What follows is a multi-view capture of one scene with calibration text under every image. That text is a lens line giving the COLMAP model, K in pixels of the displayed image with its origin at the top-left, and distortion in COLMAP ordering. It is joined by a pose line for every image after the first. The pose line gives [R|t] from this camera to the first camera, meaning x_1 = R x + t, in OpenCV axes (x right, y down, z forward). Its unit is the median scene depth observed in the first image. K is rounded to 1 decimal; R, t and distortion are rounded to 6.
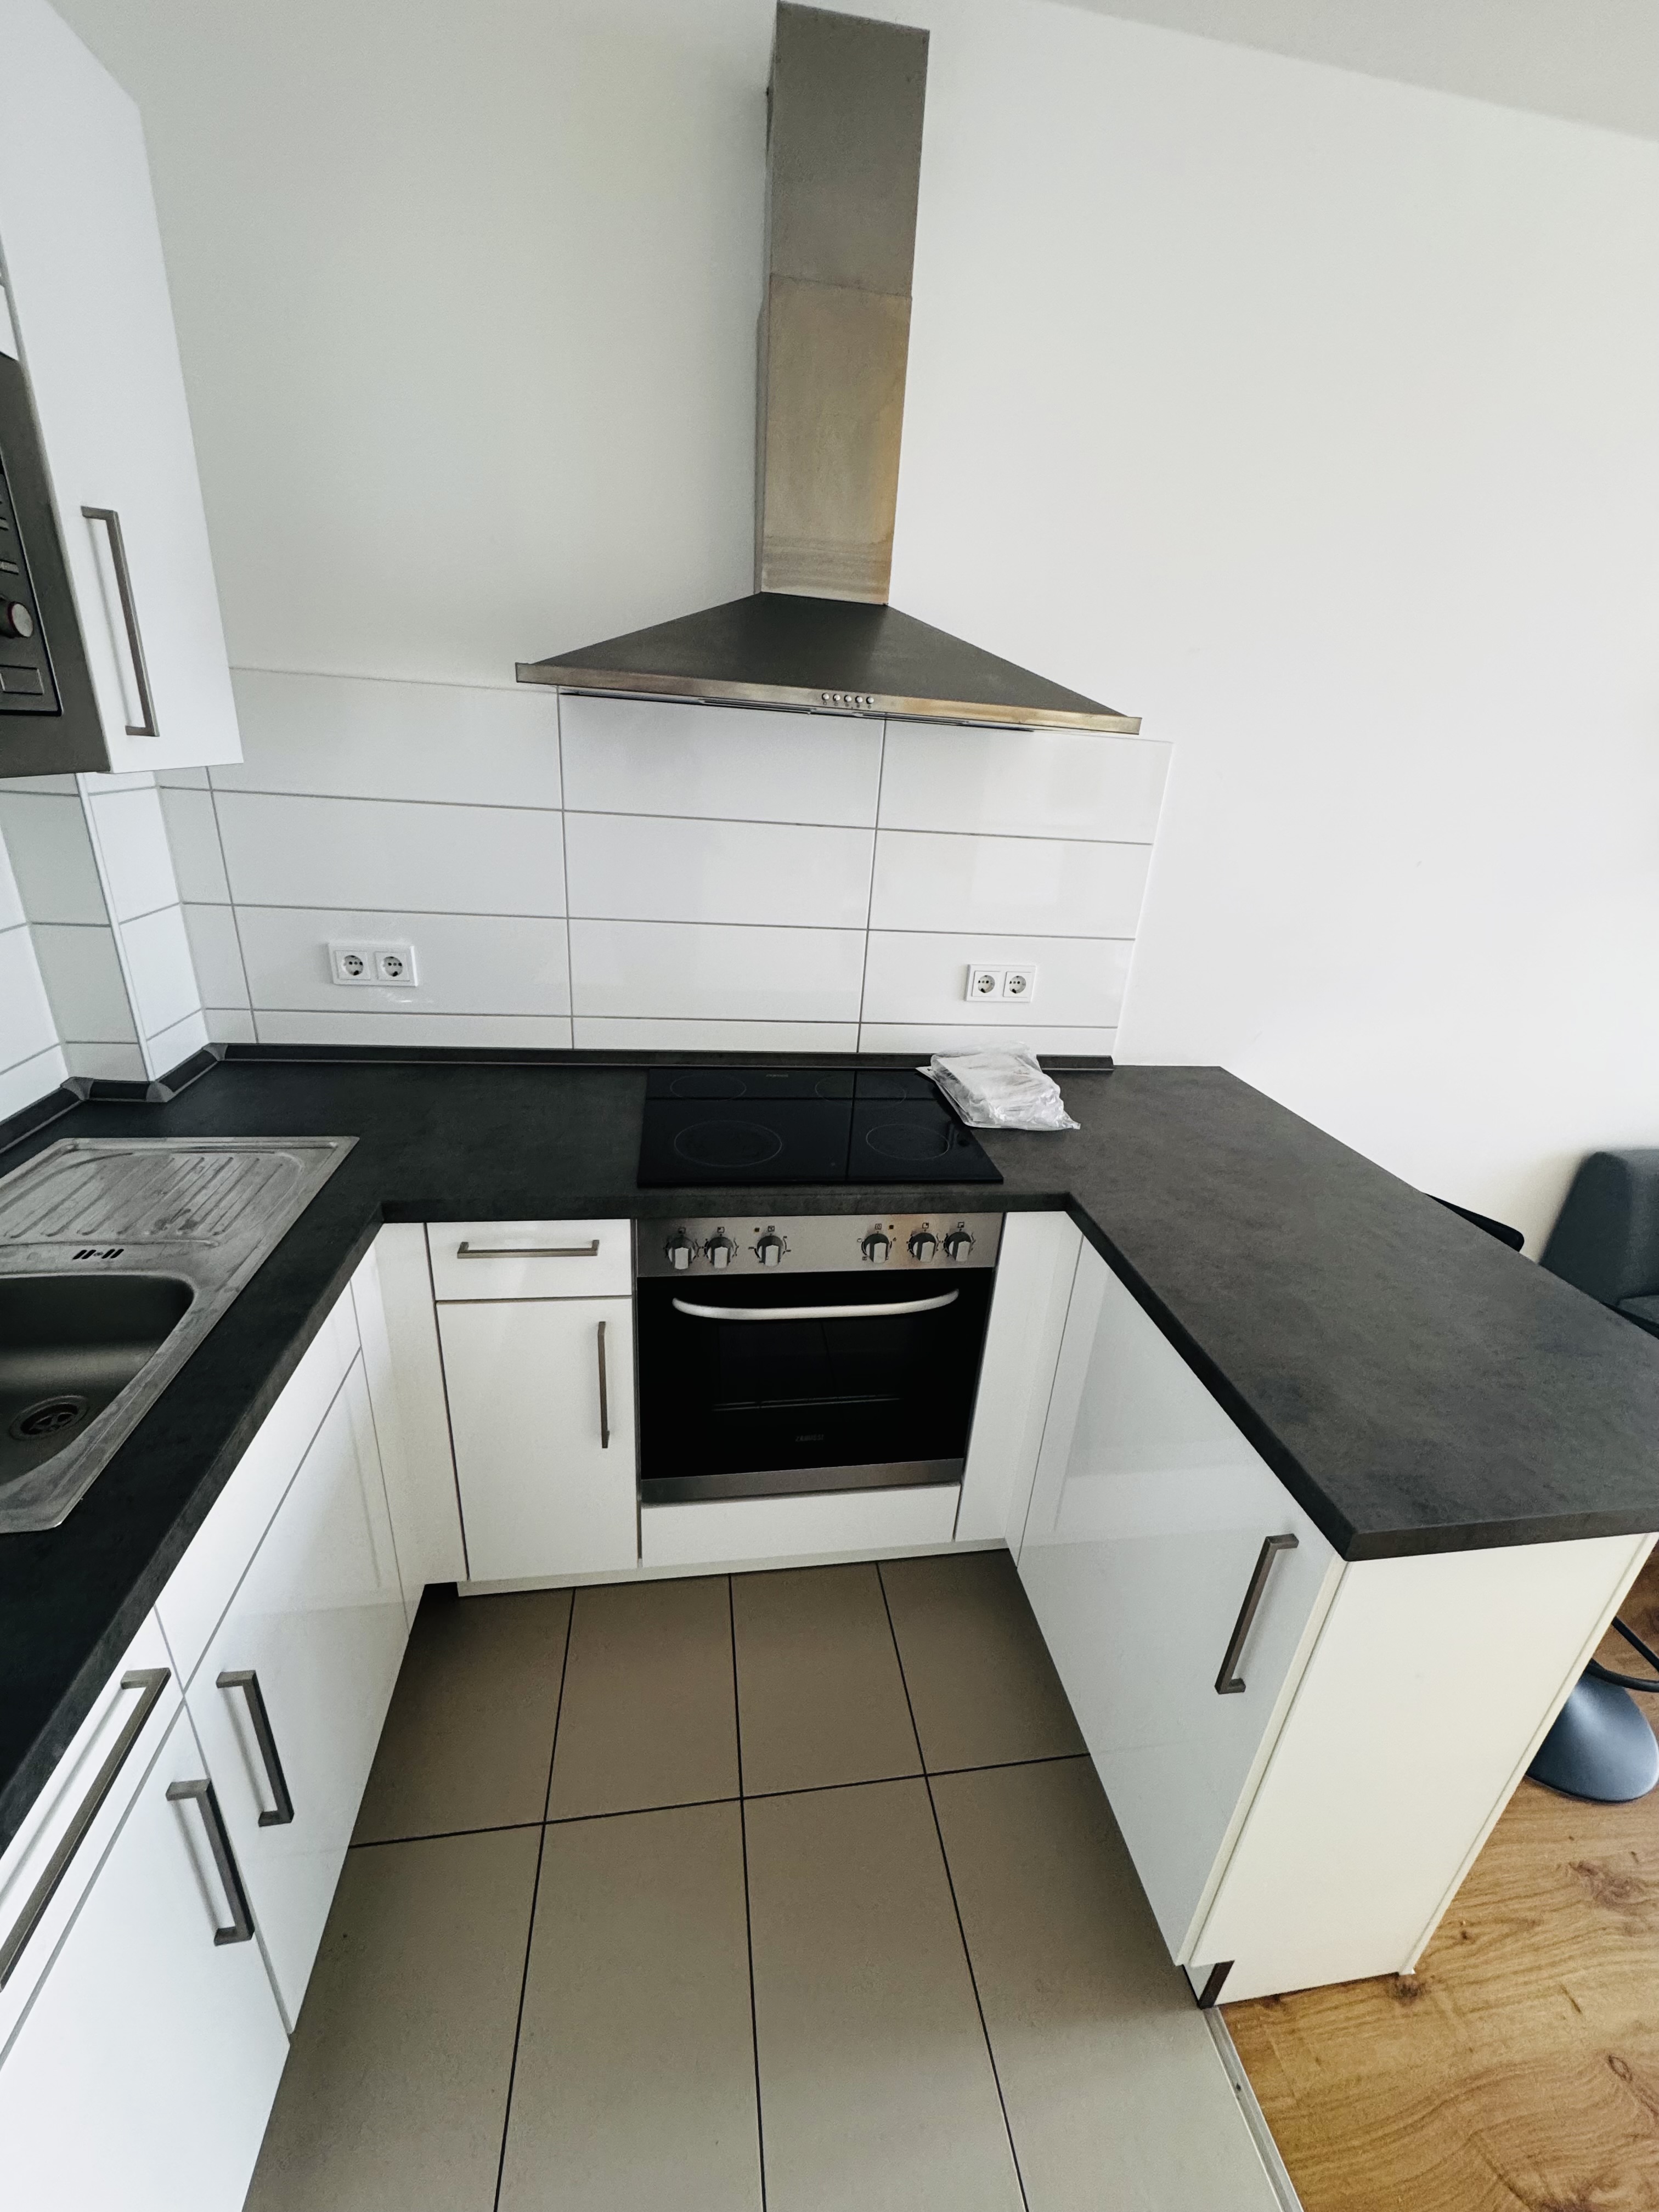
lens RADIAL K [[885.2, 0, 829.5], [0, 885.2, 1106.0], [0, 0, 1]] dist [-0.000986, -0.000223]
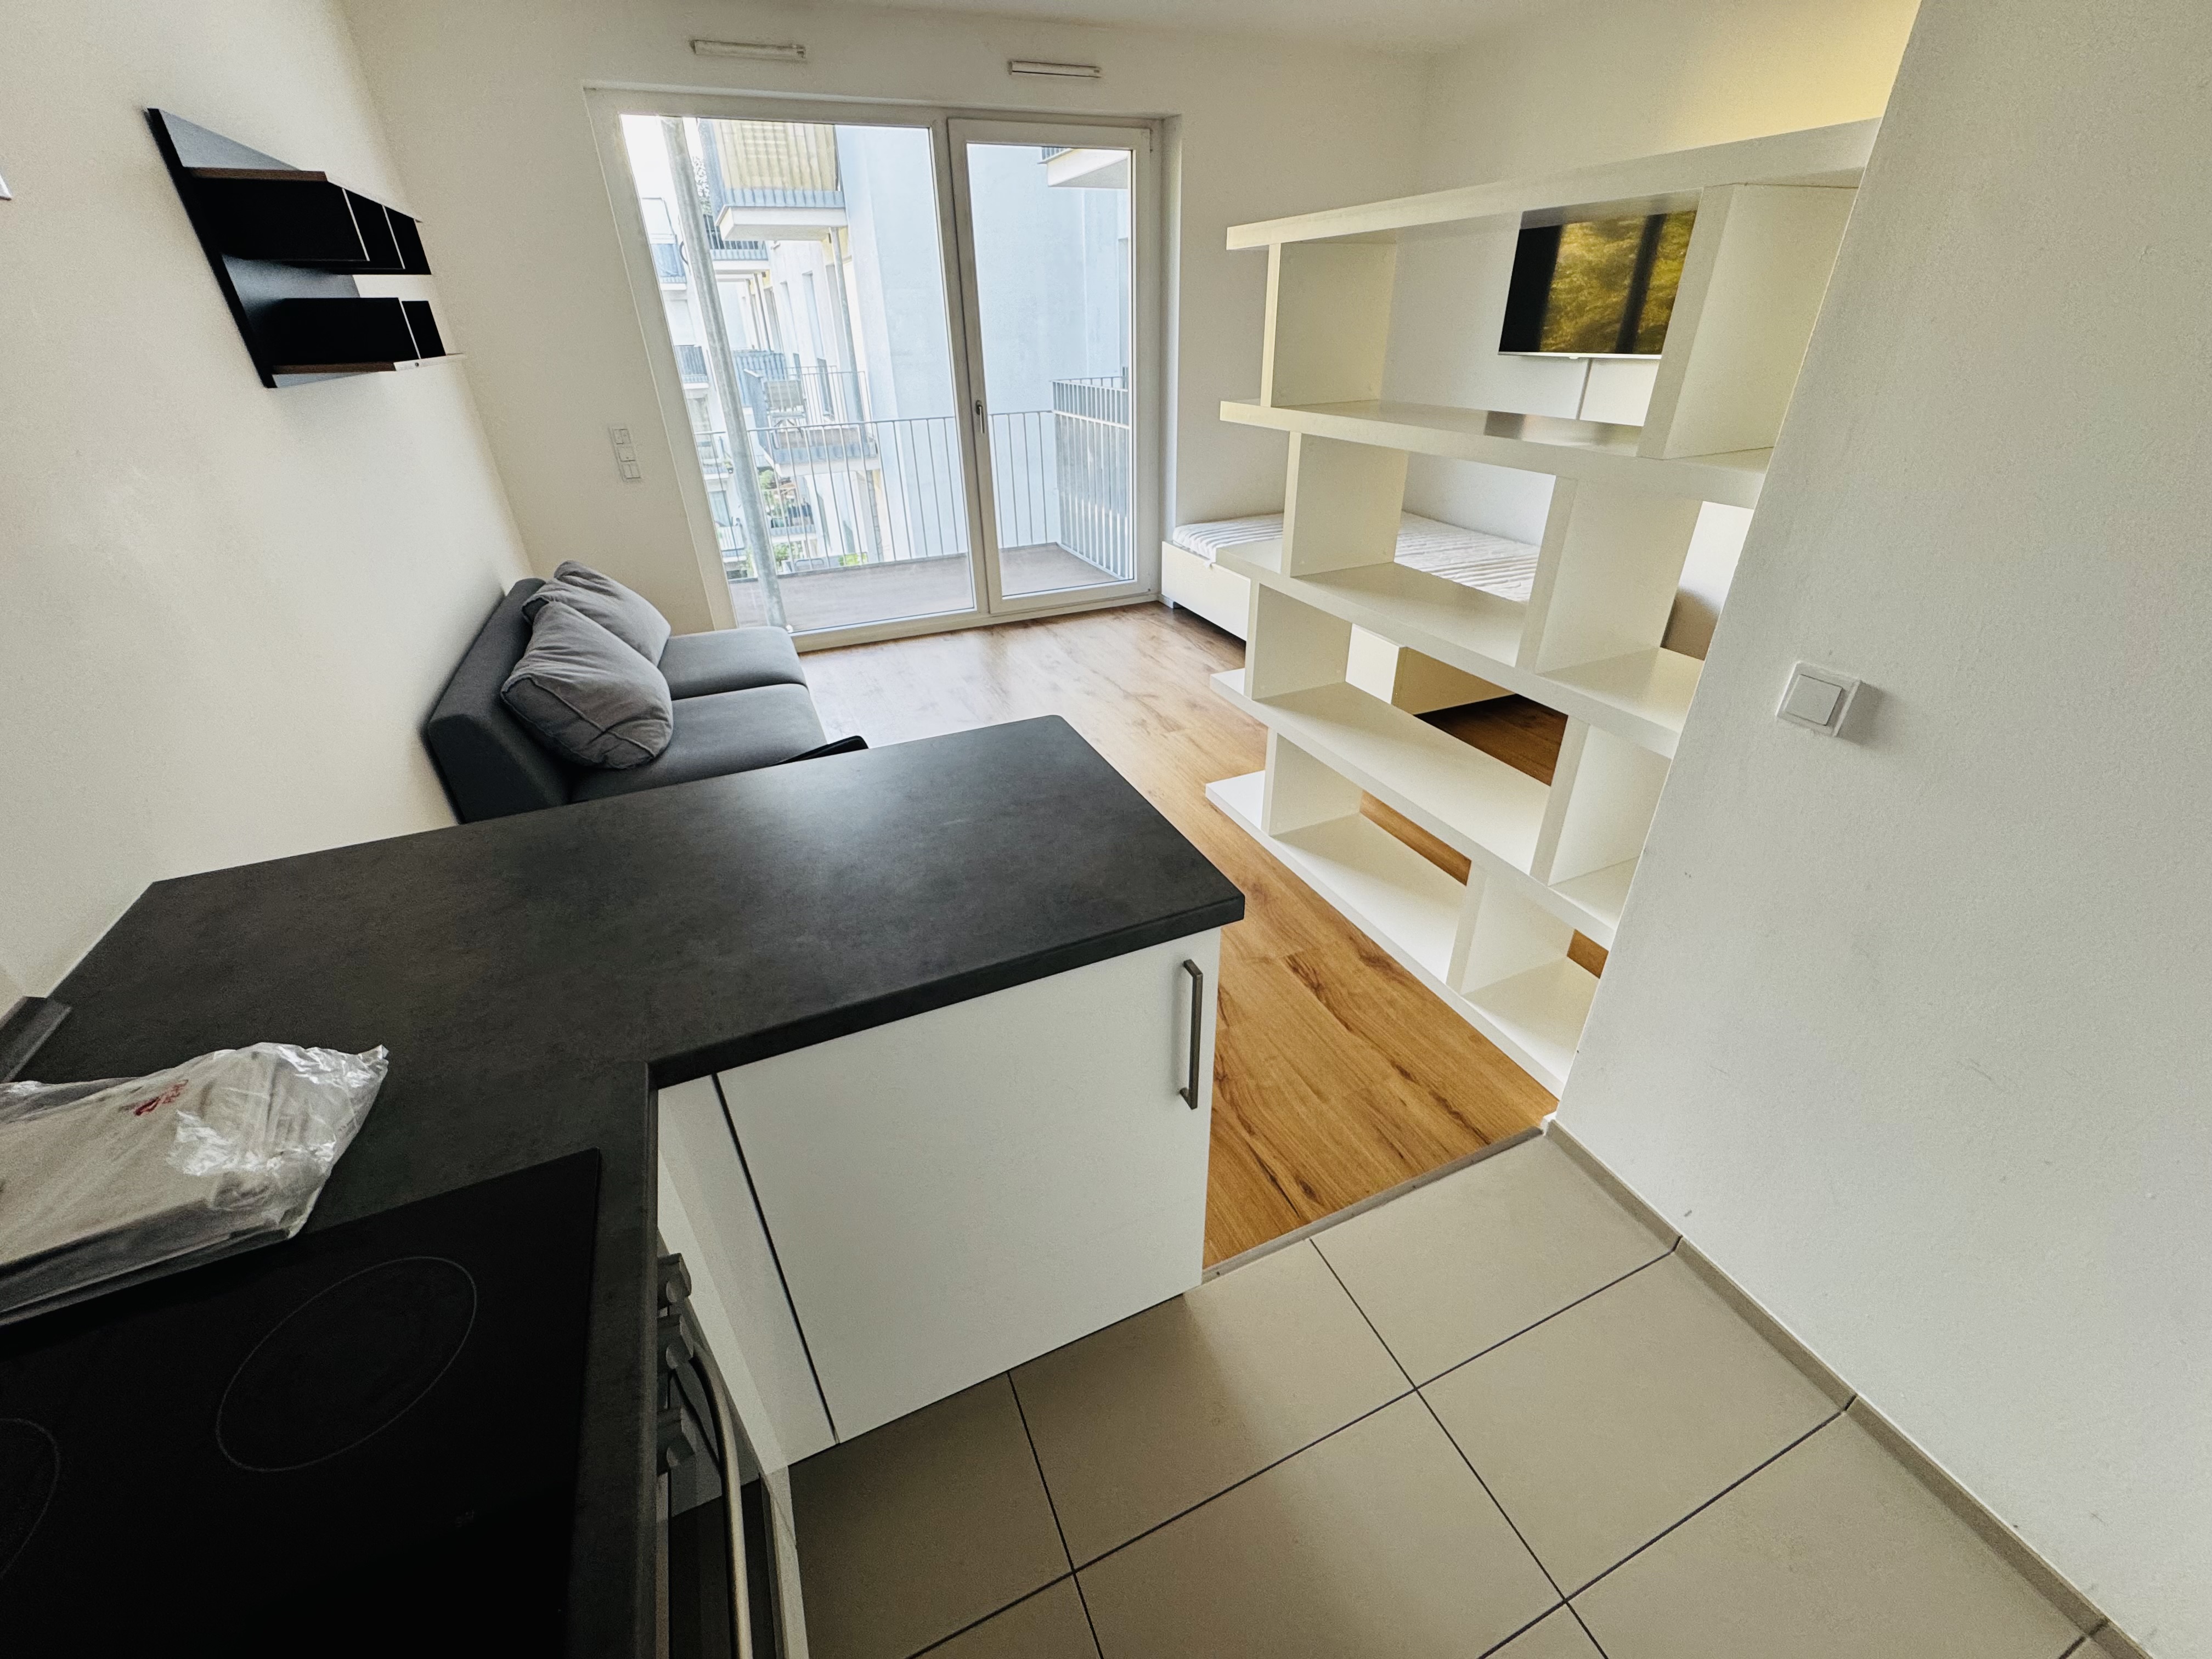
lens RADIAL K [[885.2, 0, 1101.3], [0, 885.2, 824.1], [0, 0, 1]] dist [-0.000986, -0.000223]
pose [[-0.250834, -0.529845, 0.810152, -0.182985], [0.371478, 0.720147, 0.585996, -0.229426], [-0.893916, 0.447942, 0.016188, 0.580519]]
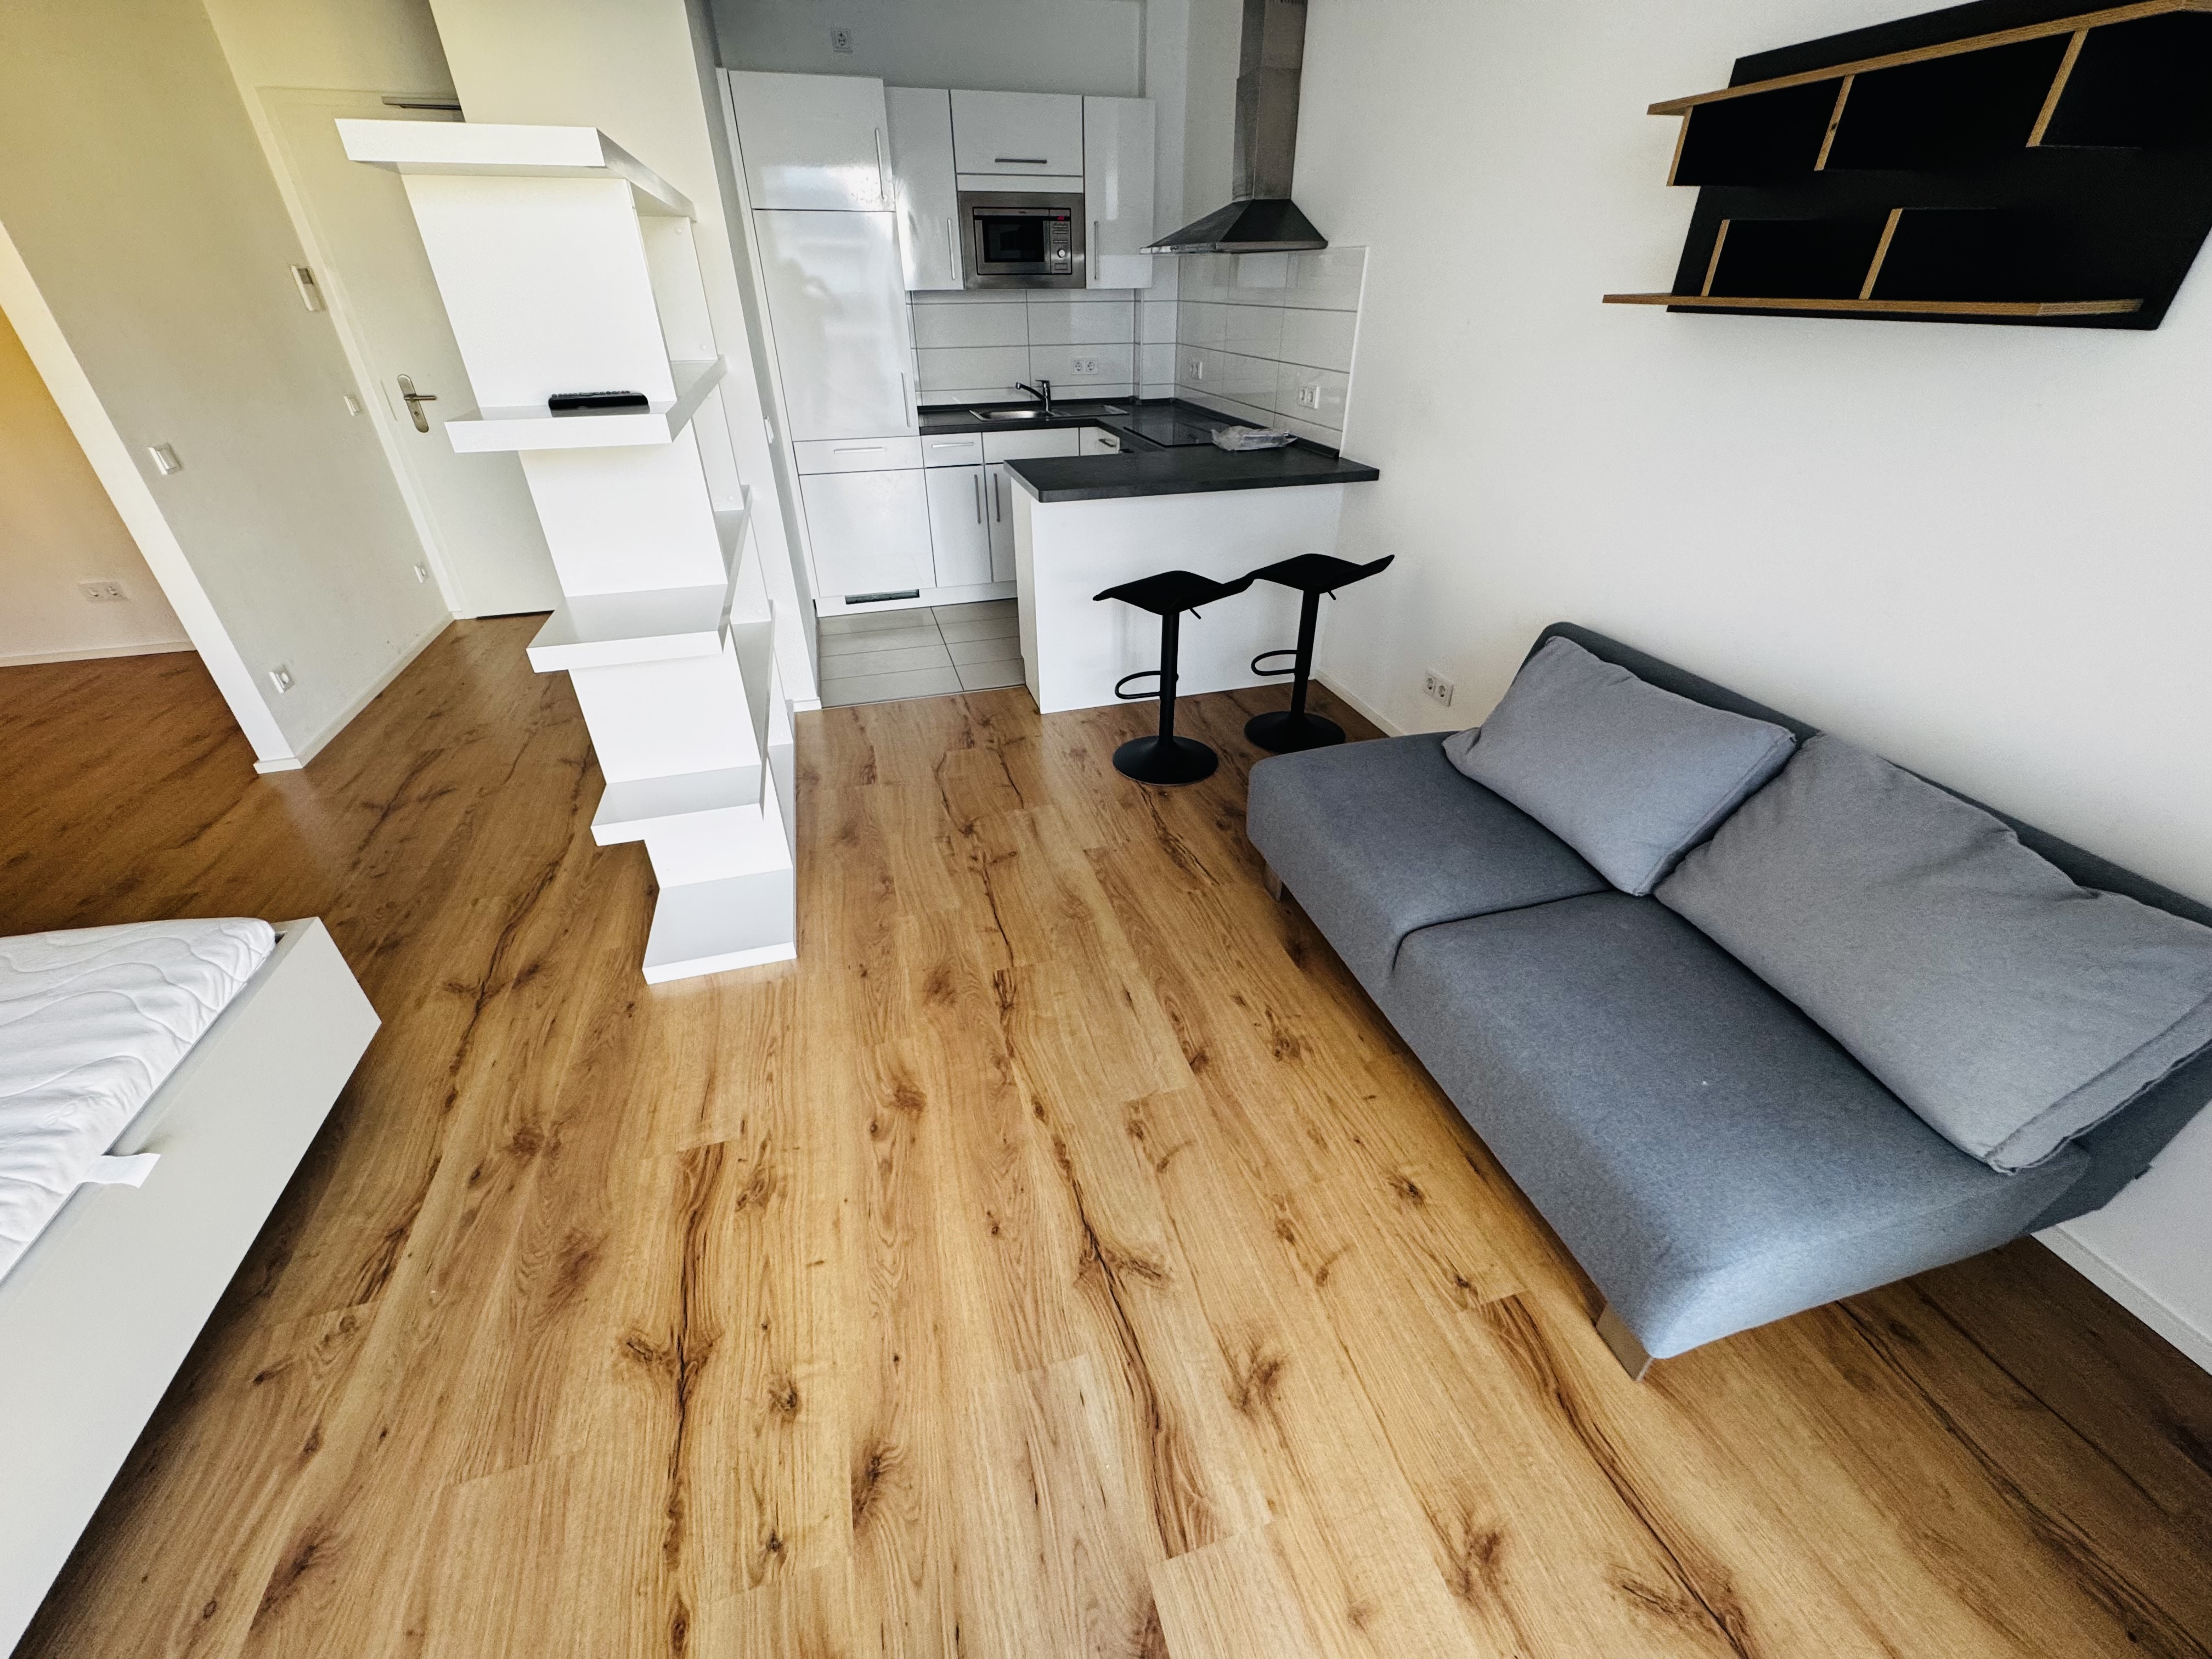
lens RADIAL K [[885.2, 0, 1101.3], [0, 885.2, 824.1], [0, 0, 1]] dist [-0.000986, -0.000223]
pose [[0.128989, 0.465213, -0.875750, 2.659973], [-0.360399, 0.844732, 0.395653, 0.055358], [0.923837, 0.264585, 0.276624, 0.374123]]
